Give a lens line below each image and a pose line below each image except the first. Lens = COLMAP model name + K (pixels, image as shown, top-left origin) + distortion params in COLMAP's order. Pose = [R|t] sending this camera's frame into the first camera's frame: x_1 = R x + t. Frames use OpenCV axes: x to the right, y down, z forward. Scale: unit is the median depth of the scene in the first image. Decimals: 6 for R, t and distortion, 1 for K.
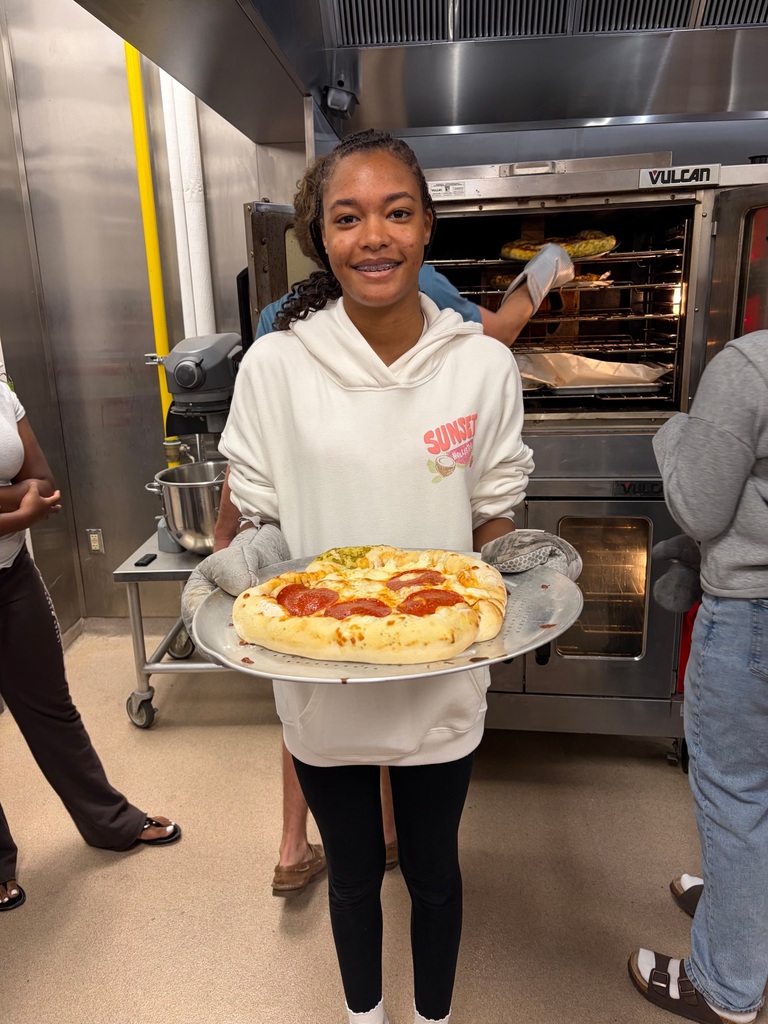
lens RADIAL K [[759.8, 0, 378.3], [0, 759.8, 515.9], [0, 0, 1]] dist [0.007509, -0.016686]
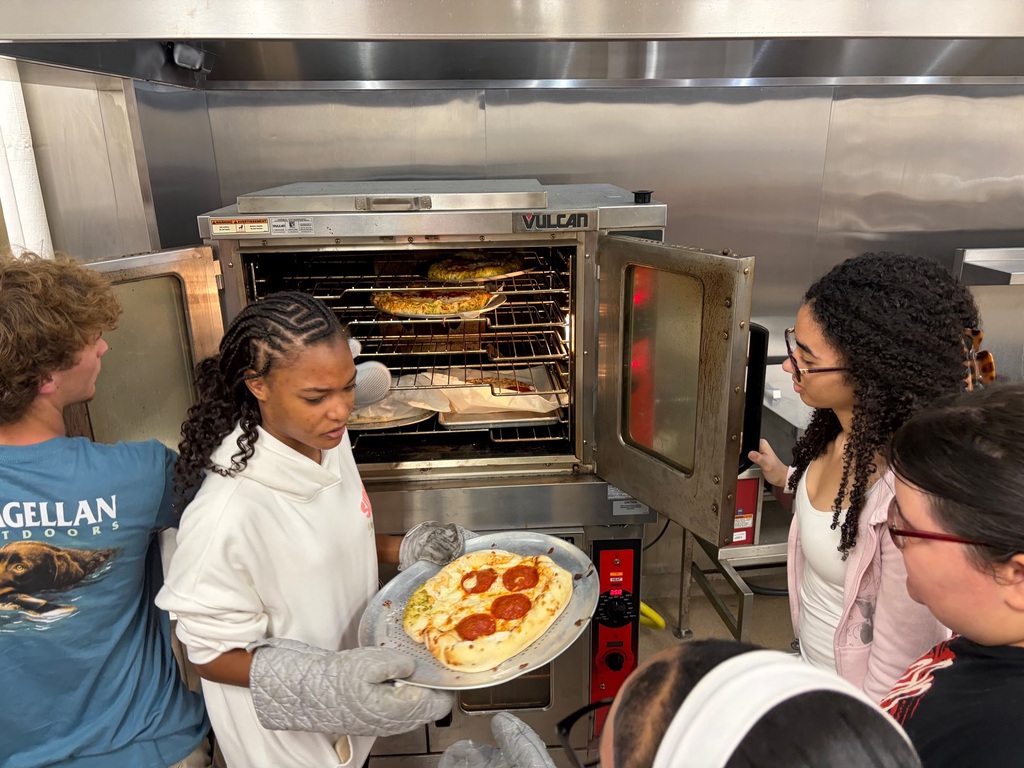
lens RADIAL K [[759.8, 0, 520.4], [0, 759.8, 392.5], [0, 0, 1]] dist [0.007509, -0.016686]
pose [[0.977083, -0.050285, 0.206834, 0.155195], [0.040551, 0.997873, 0.051037, -0.282584], [-0.208960, -0.041480, 0.977044, 0.123750]]
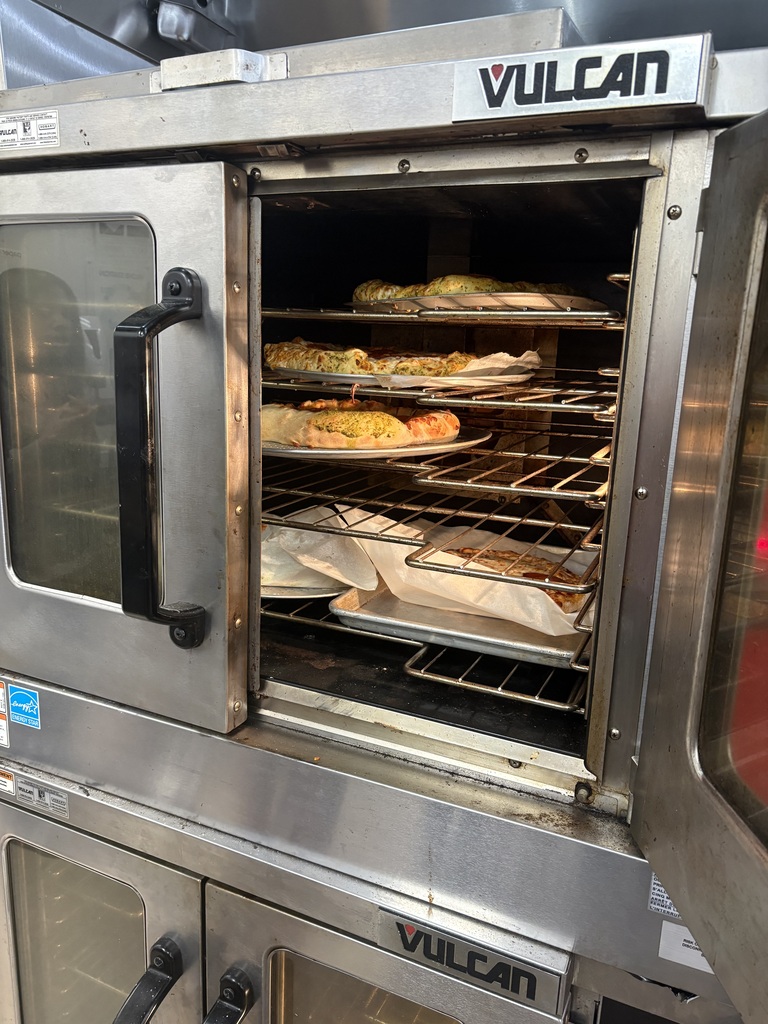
lens RADIAL K [[779.3, 0, 378.3], [0, 779.3, 514.2], [0, 0, 1]] dist [-0.011062, -0.011881]
pose [[0.958440, 0.132740, -0.252534, 0.408684], [-0.144658, 0.989052, -0.029143, -0.242966], [0.245901, 0.064463, 0.967149, 0.662818]]
